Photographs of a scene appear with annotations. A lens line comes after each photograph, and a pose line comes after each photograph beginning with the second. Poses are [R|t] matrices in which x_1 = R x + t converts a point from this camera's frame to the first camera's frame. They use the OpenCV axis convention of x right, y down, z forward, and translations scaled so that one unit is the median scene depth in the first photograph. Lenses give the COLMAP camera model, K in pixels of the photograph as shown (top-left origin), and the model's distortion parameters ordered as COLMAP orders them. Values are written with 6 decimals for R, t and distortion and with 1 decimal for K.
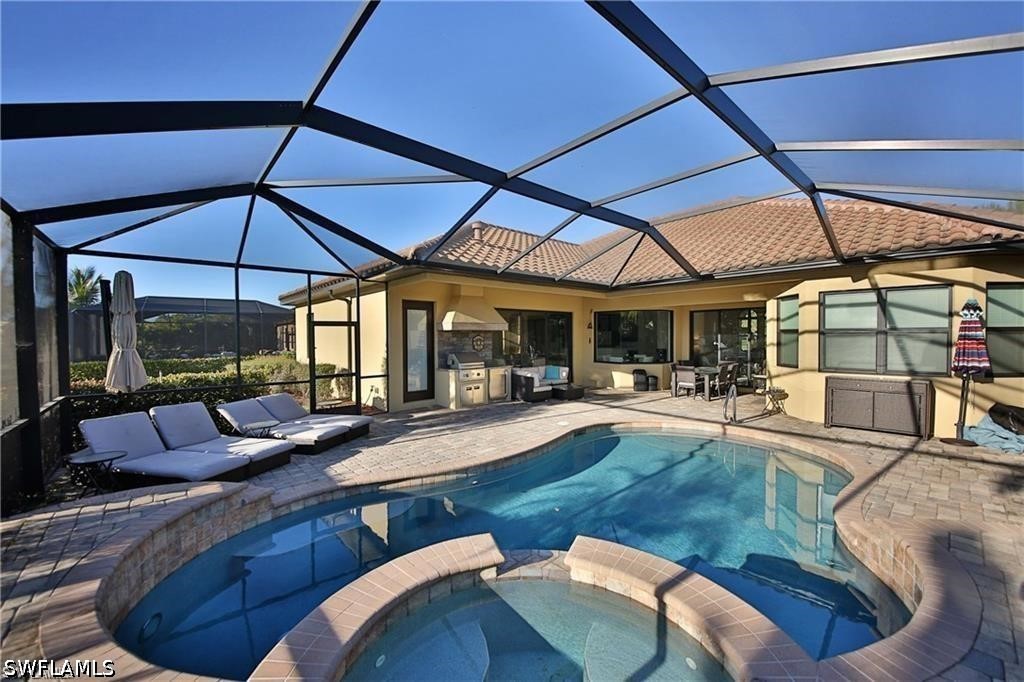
lens RADIAL K [[381.8, 0, 496.7], [0, 381.8, 340.5], [0, 0, 1]] dist [-0.018321, -0.000600]
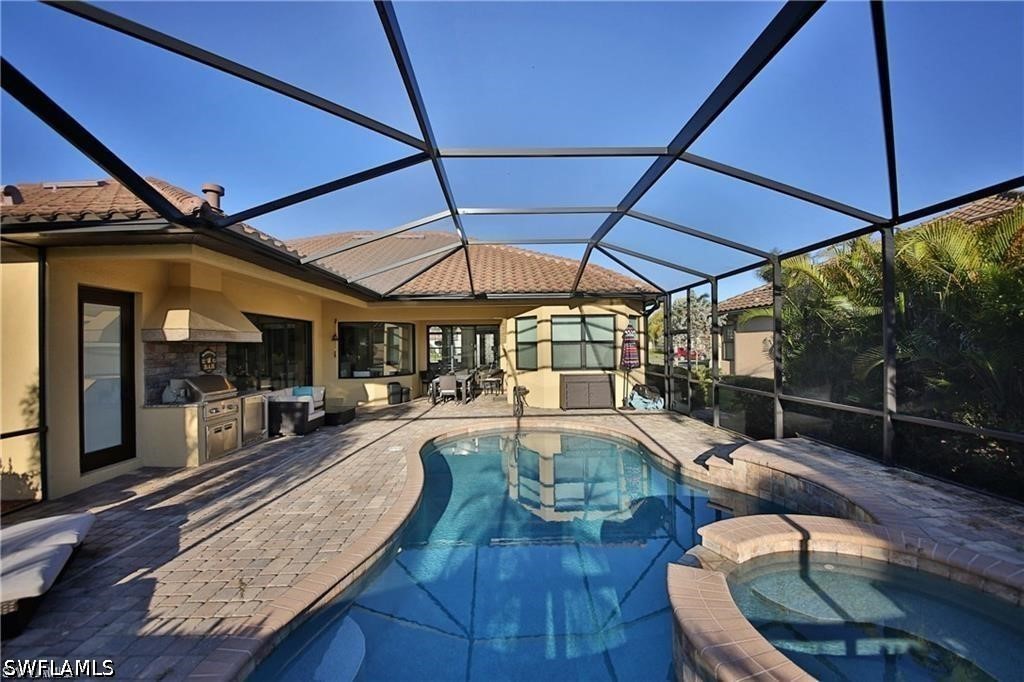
lens RADIAL K [[381.8, 0, 510.6], [0, 381.8, 340.9], [0, 0, 1]] dist [-0.018321, -0.000600]
pose [[0.642867, 0.001383, 0.765977, -0.248513], [0.027119, 0.999330, -0.024565, 0.002877], [-0.765498, 0.036565, 0.642399, 0.193008]]
